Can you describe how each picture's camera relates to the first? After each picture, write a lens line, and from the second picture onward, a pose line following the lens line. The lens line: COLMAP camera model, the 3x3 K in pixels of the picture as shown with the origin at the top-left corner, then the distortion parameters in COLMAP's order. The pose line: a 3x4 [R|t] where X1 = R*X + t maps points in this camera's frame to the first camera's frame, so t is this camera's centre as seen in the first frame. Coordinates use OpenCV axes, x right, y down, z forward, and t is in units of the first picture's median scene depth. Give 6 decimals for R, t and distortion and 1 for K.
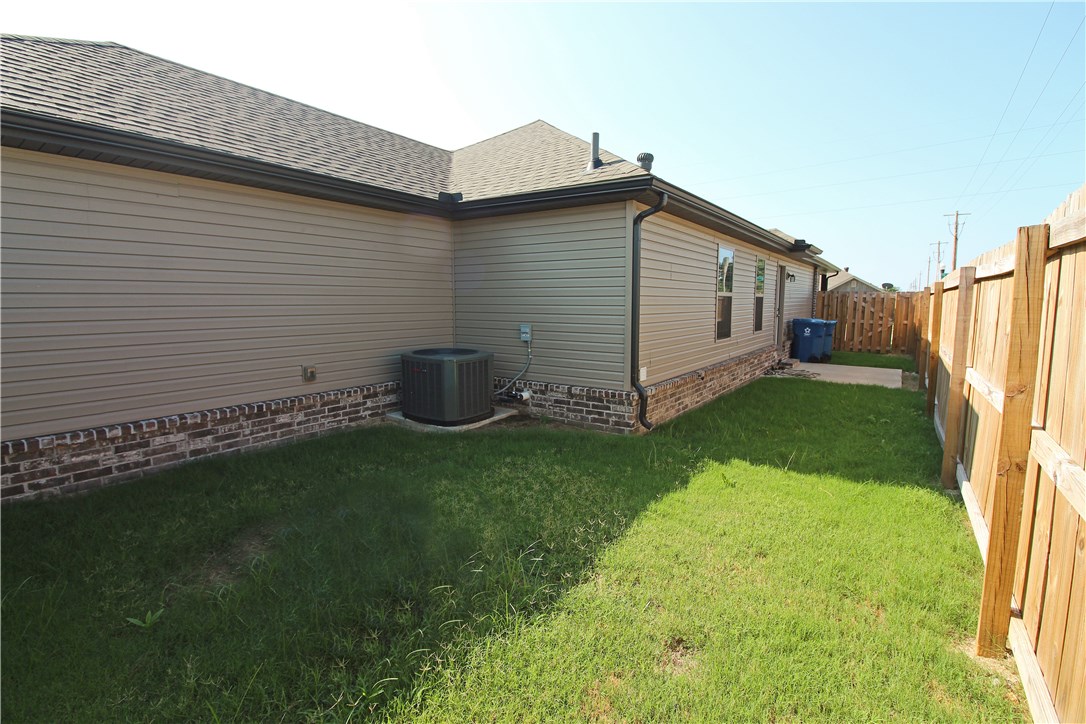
lens RADIAL K [[502.4, 0, 542.9], [0, 502.4, 361.8], [0, 0, 1]] dist [-0.005729, -0.002485]
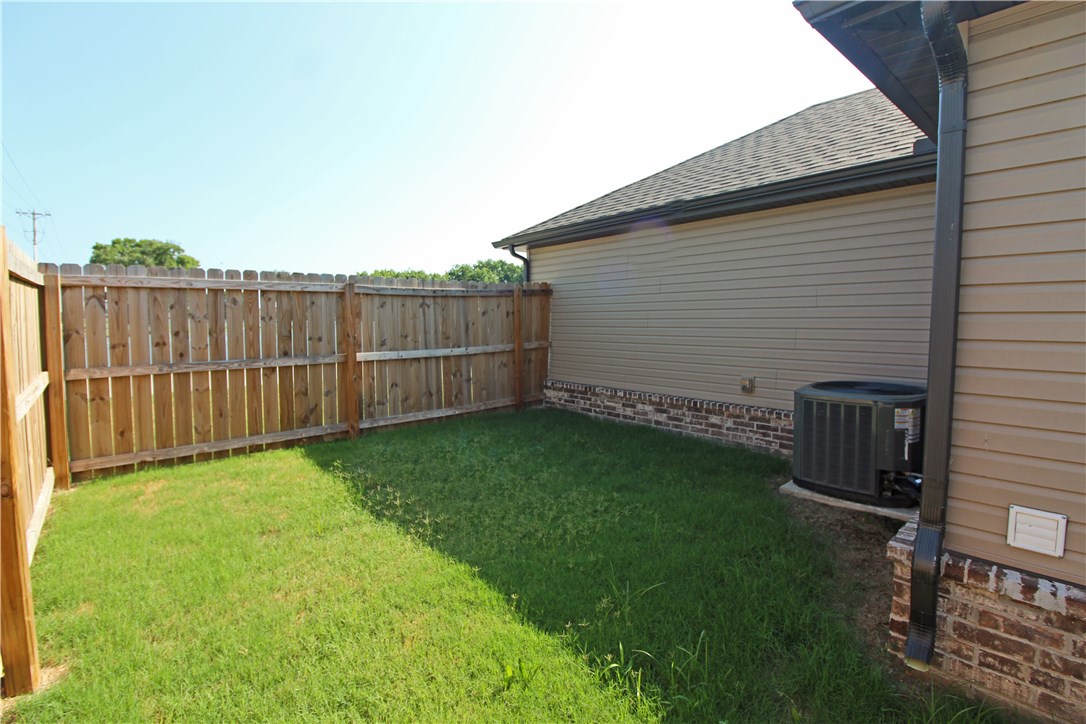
lens RADIAL K [[502.4, 0, 542.1], [0, 502.4, 353.3], [0, 0, 1]] dist [-0.005729, -0.002485]
pose [[-0.236327, 0.065933, -0.969434, 0.702515], [-0.108684, 0.989641, 0.093802, -0.103279], [0.965576, 0.127530, -0.226712, 0.940547]]
